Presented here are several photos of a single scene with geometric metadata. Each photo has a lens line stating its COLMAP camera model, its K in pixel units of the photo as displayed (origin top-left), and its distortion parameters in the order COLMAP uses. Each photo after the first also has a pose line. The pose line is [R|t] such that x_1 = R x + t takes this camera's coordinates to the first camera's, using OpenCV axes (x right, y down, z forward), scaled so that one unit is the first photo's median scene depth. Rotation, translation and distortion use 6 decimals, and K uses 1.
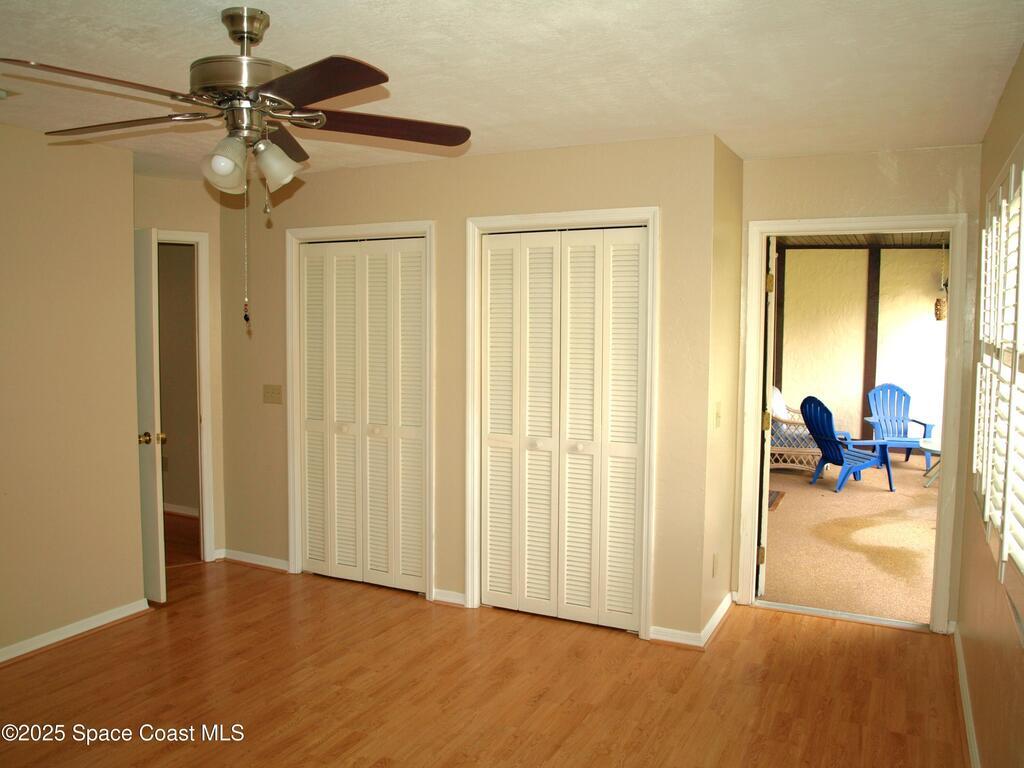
lens RADIAL K [[827.8, 0, 504.4], [0, 827.8, 381.1], [0, 0, 1]] dist [-0.084071, 0.018393]
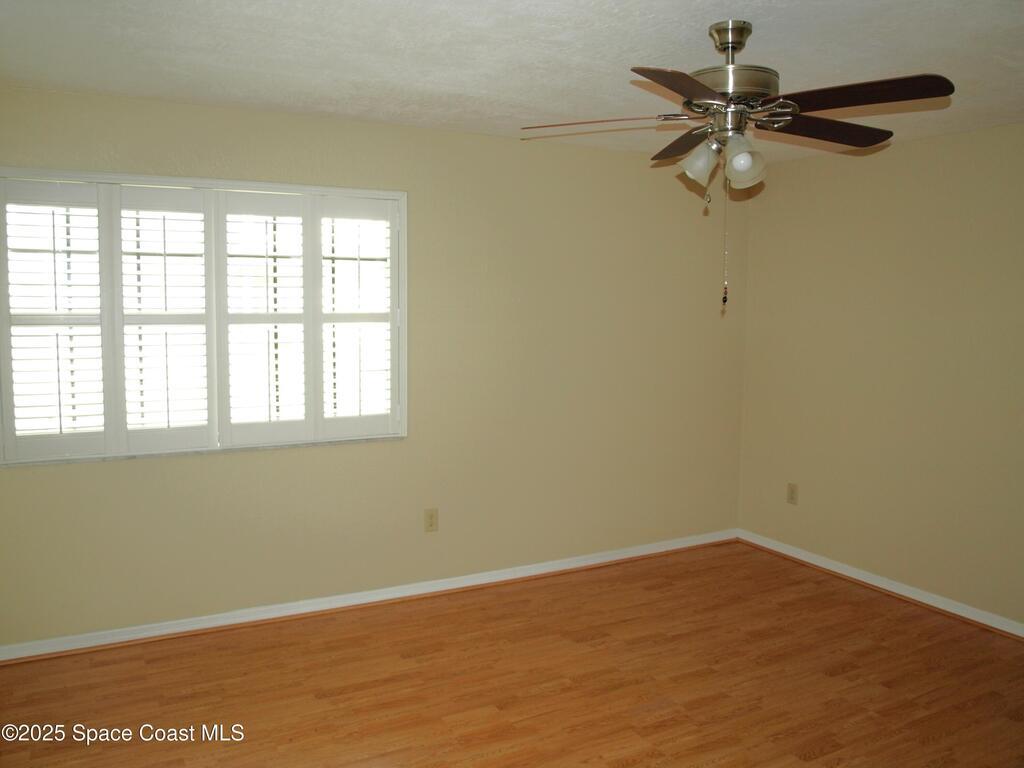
lens RADIAL K [[827.8, 0, 504.4], [0, 827.8, 381.1], [0, 0, 1]] dist [-0.084071, 0.018393]
pose [[-0.827407, -0.070594, 0.557148, -0.392643], [0.027546, 0.985773, 0.165811, -0.091886], [-0.560927, 0.152540, -0.813691, 1.174595]]
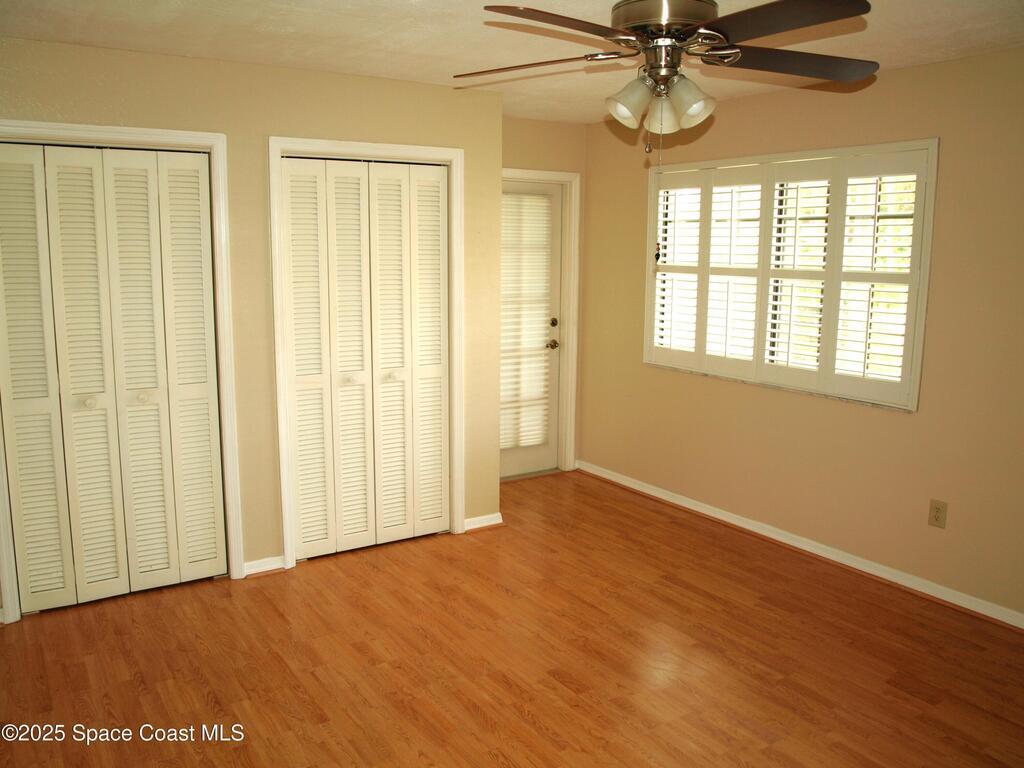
lens RADIAL K [[827.8, 0, 504.4], [0, 827.8, 381.1], [0, 0, 1]] dist [-0.084071, 0.018393]
pose [[0.495630, -0.140021, 0.857172, -0.733339], [0.062834, 0.990114, 0.125406, -0.034332], [-0.866258, -0.008295, 0.499529, 0.362254]]
